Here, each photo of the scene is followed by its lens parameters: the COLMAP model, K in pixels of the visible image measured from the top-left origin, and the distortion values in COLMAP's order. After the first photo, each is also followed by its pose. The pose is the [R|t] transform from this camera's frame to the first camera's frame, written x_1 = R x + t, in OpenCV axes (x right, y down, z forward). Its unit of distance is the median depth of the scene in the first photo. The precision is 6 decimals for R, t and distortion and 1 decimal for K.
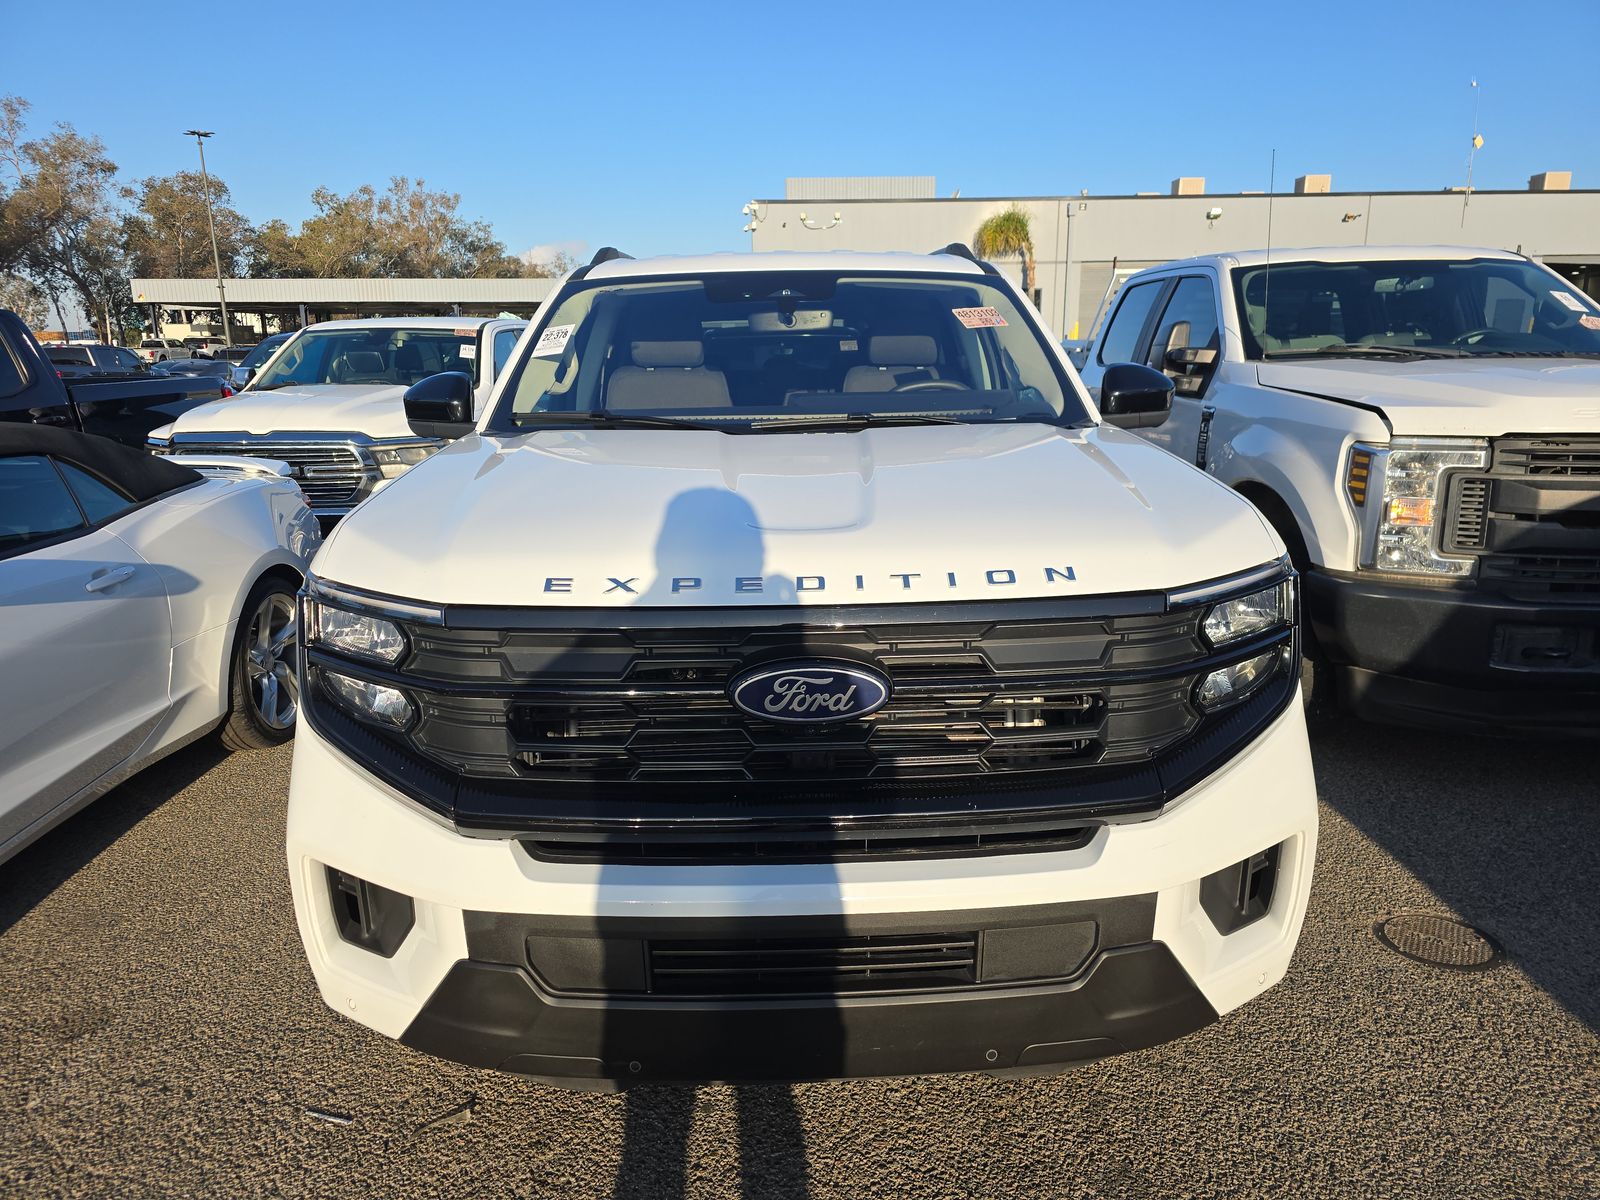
lens RADIAL K [[1148.6, 0, 800.0], [0, 1148.6, 600.0], [0, 0, 1]] dist [0.047290, -0.034097]
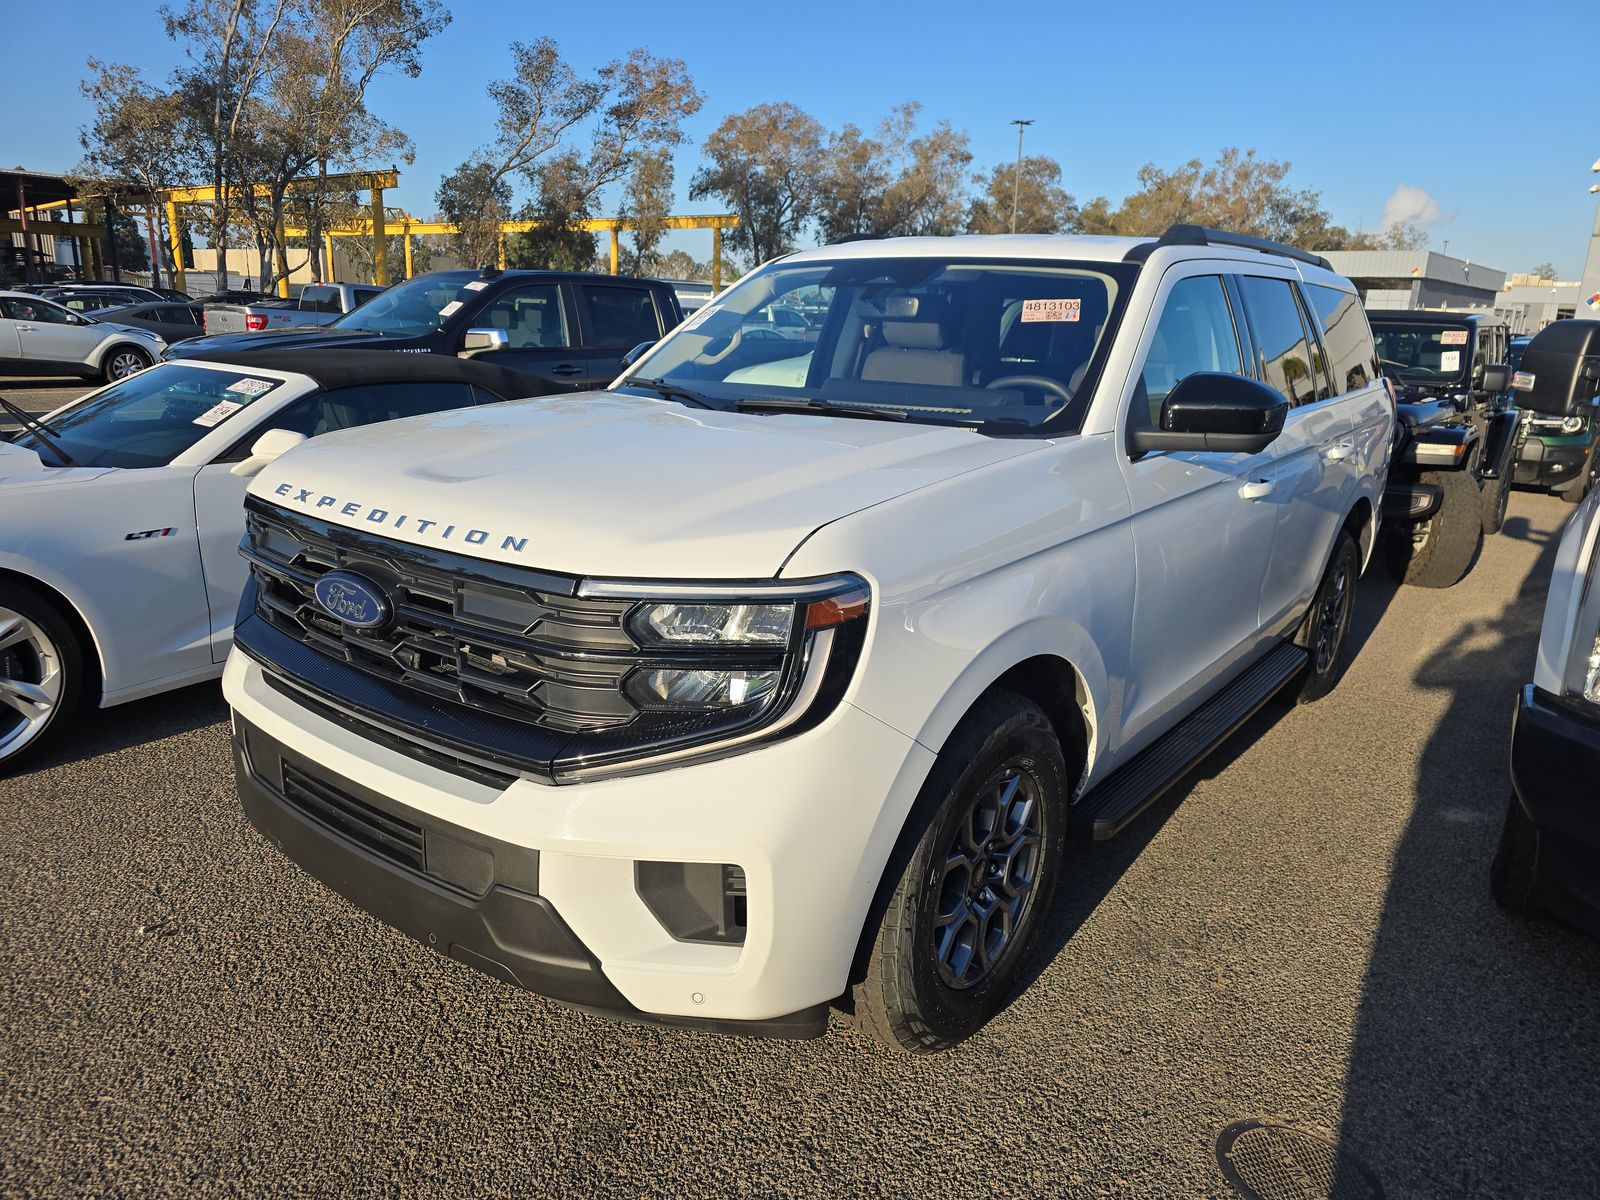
lens RADIAL K [[1164.1, 0, 800.0], [0, 1164.1, 600.0], [0, 0, 1]] dist [0.034510, -0.007570]
pose [[0.746718, 0.193221, -0.636457, 0.106741], [-0.180930, 0.979800, 0.085181, -0.010594], [0.640060, 0.051548, 0.766594, 0.029425]]
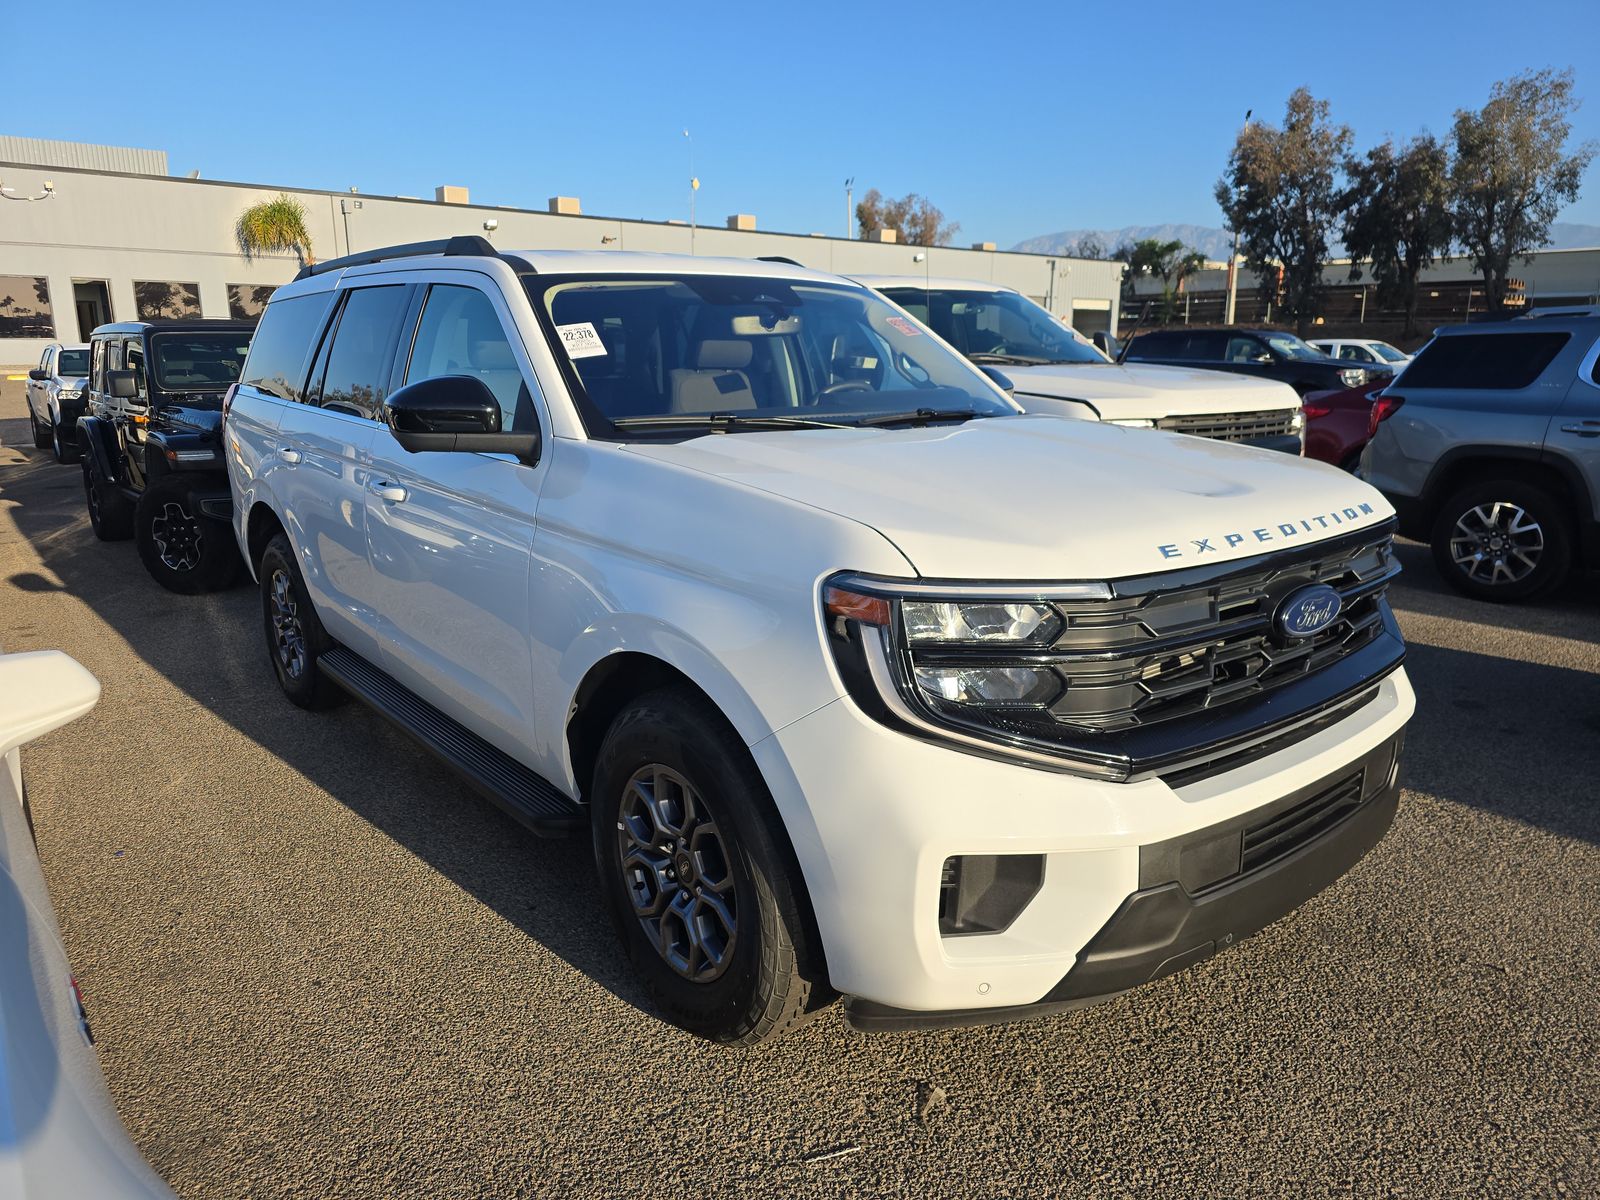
lens RADIAL K [[1164.1, 0, 800.0], [0, 1164.1, 600.0], [0, 0, 1]] dist [0.034510, -0.007570]
pose [[0.763372, -0.124915, 0.633766, -0.115322], [0.129555, 0.990796, 0.039236, -0.005432], [-0.632834, 0.052156, 0.772529, 0.029507]]
